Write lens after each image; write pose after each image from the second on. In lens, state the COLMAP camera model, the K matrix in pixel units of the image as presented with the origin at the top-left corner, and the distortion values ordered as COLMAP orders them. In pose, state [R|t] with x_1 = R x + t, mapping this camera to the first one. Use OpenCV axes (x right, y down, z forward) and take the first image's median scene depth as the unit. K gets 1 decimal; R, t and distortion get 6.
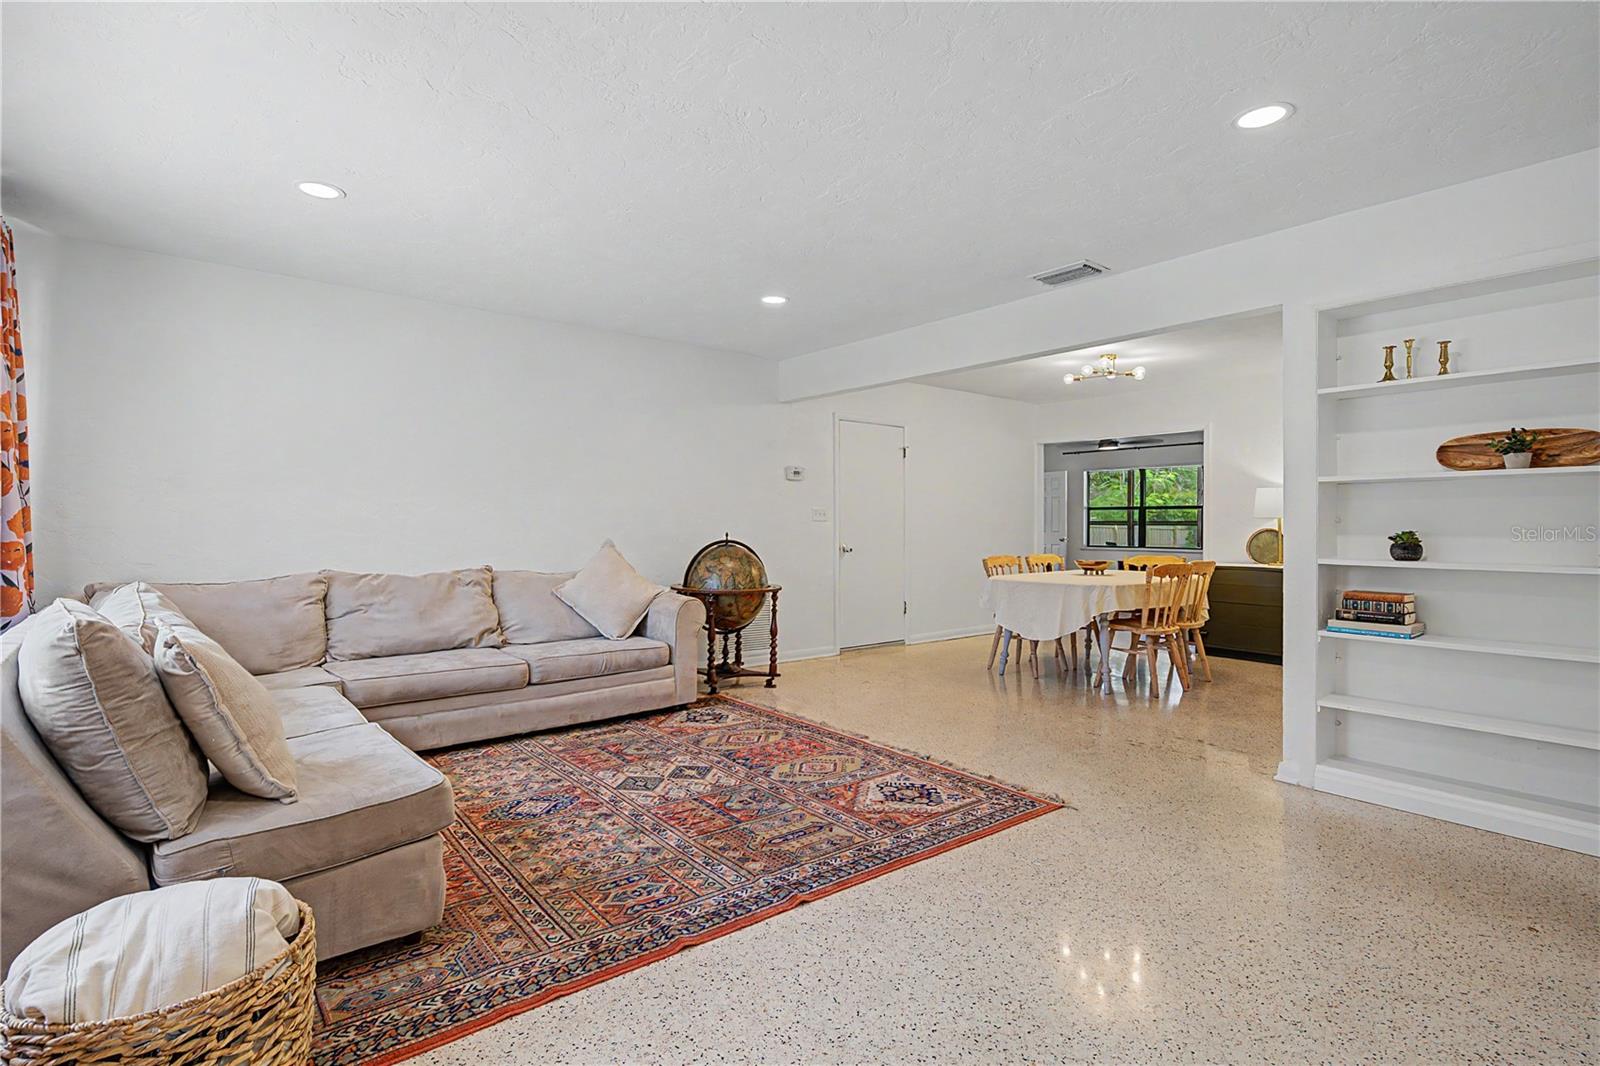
lens RADIAL K [[771.4, 0, 795.2], [0, 771.4, 526.9], [0, 0, 1]] dist [0.001392, 0.000025]
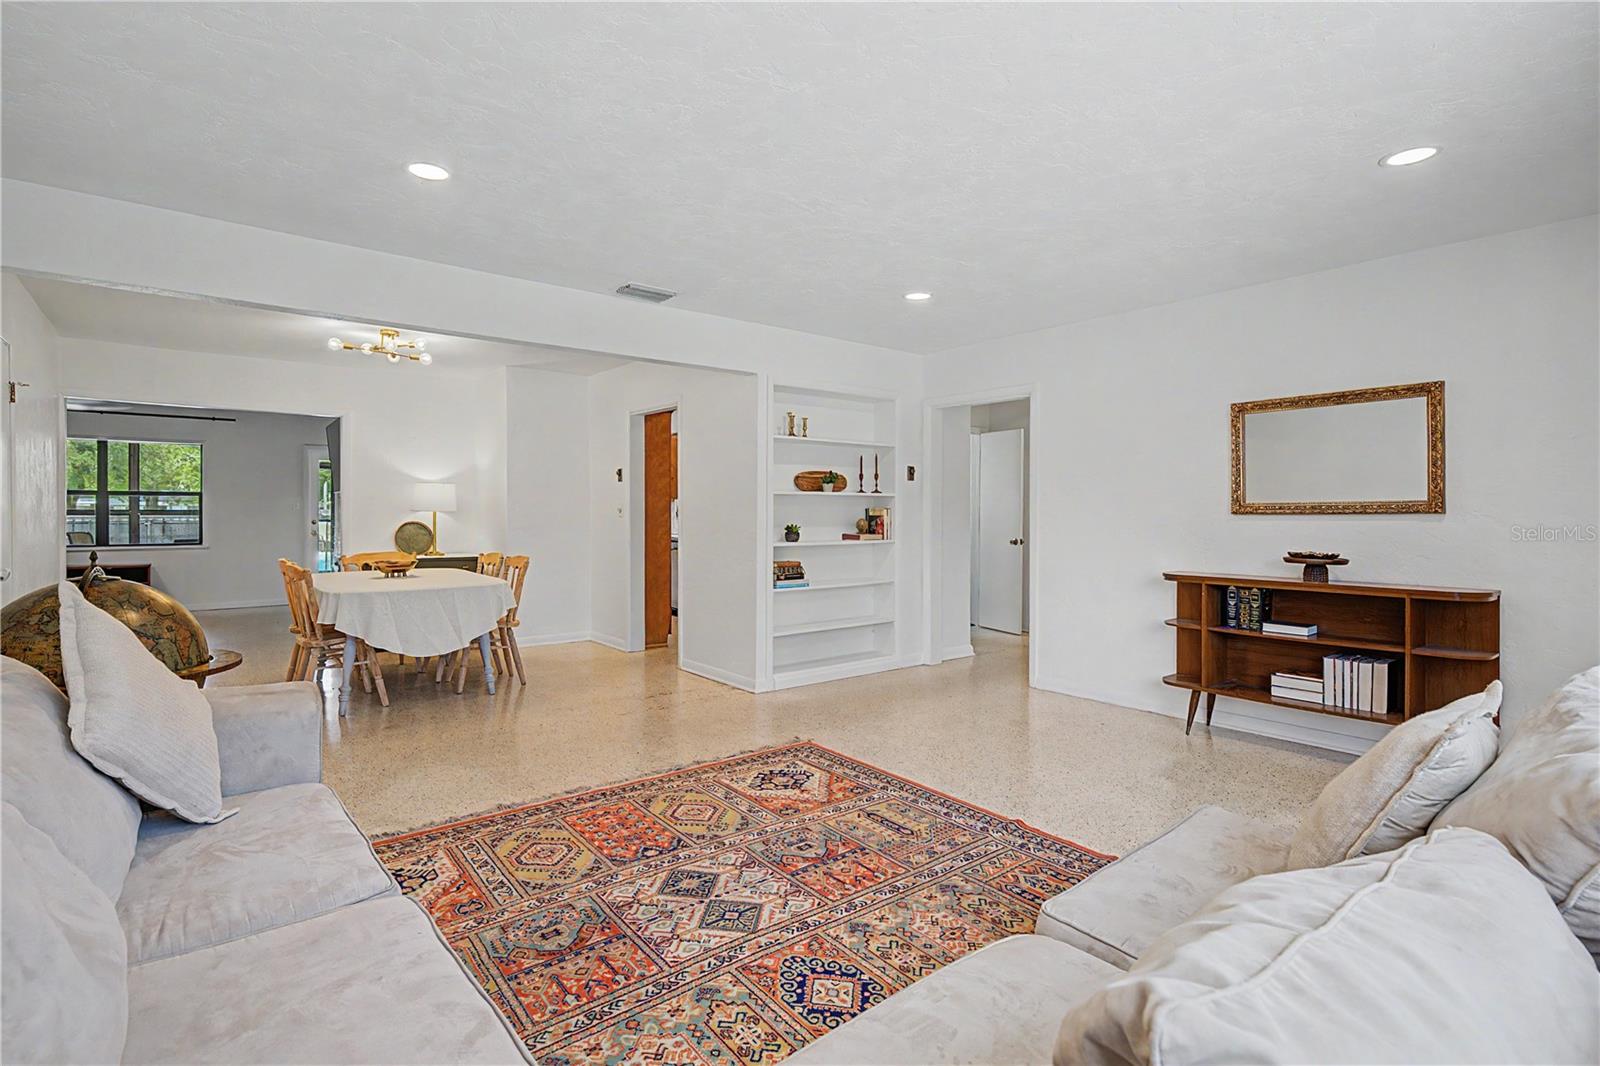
lens RADIAL K [[771.4, 0, 796.8], [0, 771.4, 522.1], [0, 0, 1]] dist [0.001392, 0.000025]
pose [[0.004429, -0.019388, 0.999802, -0.892946], [-0.001082, 0.999811, 0.019393, -0.032474], [-0.999990, -0.001168, 0.004407, 0.949805]]
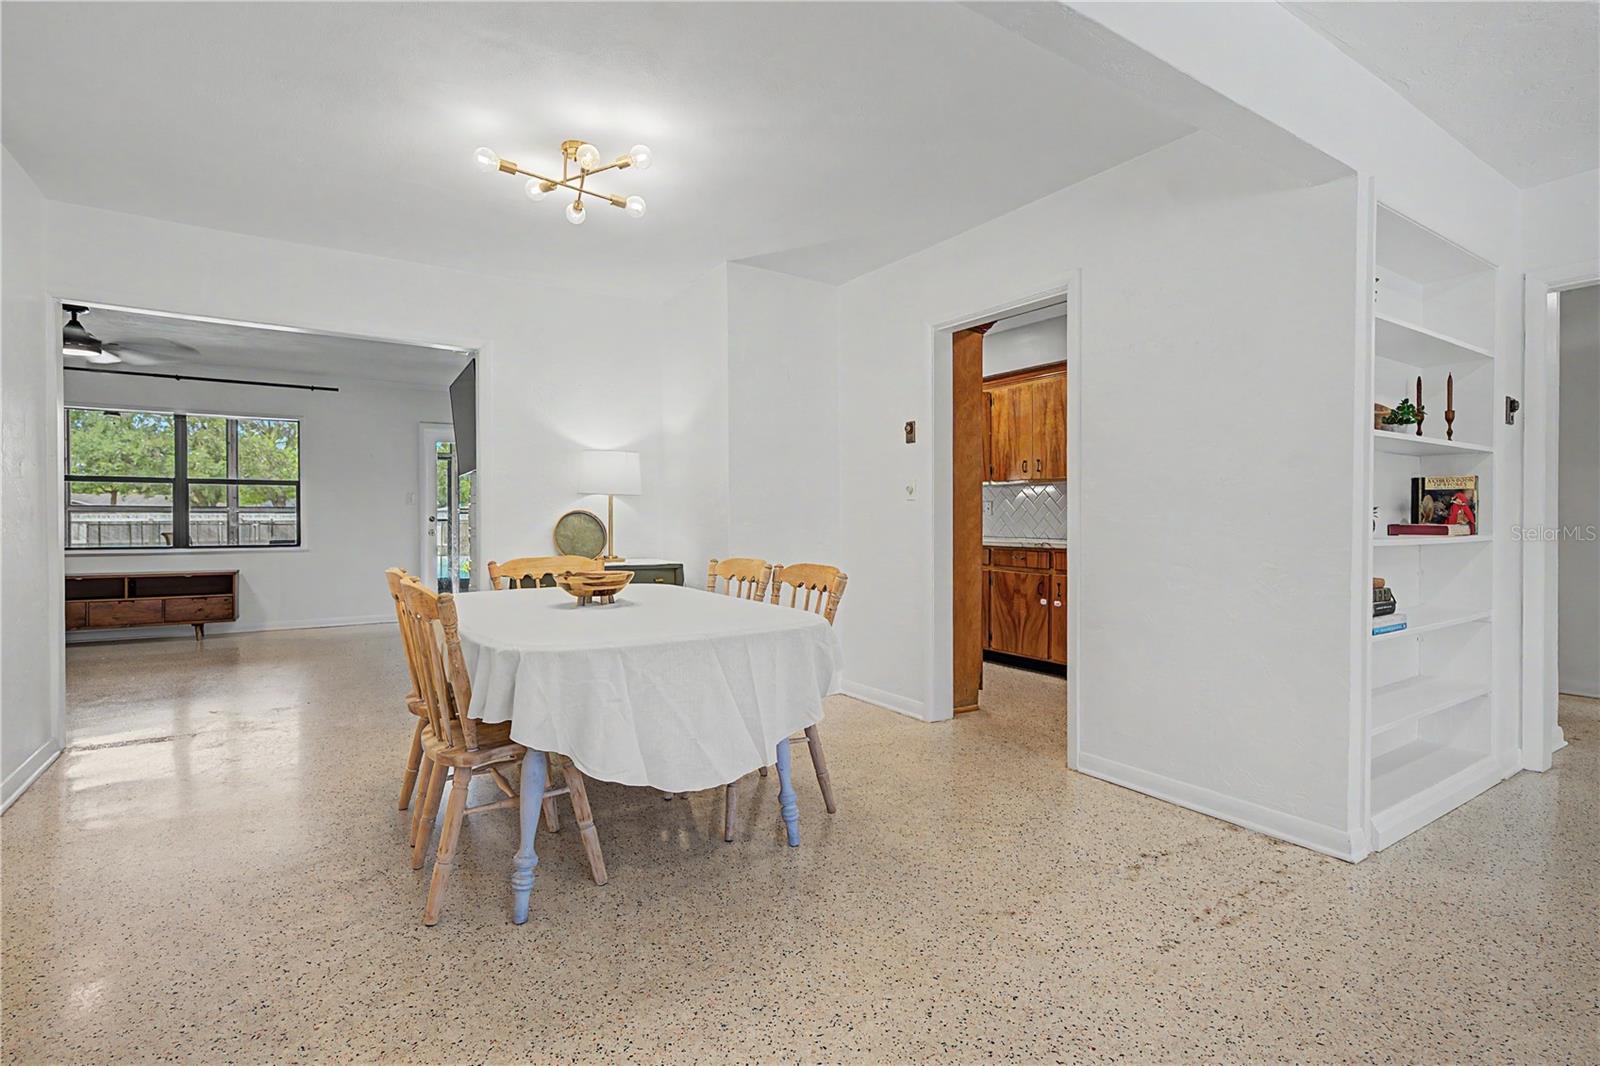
lens RADIAL K [[771.4, 0, 802.2], [0, 771.4, 527.6], [0, 0, 1]] dist [0.001392, 0.000025]
pose [[0.107715, -0.020344, 0.993974, -0.282788], [0.002932, 0.999793, 0.020145, 0.003218], [-0.994177, 0.000745, 0.107752, 1.359135]]
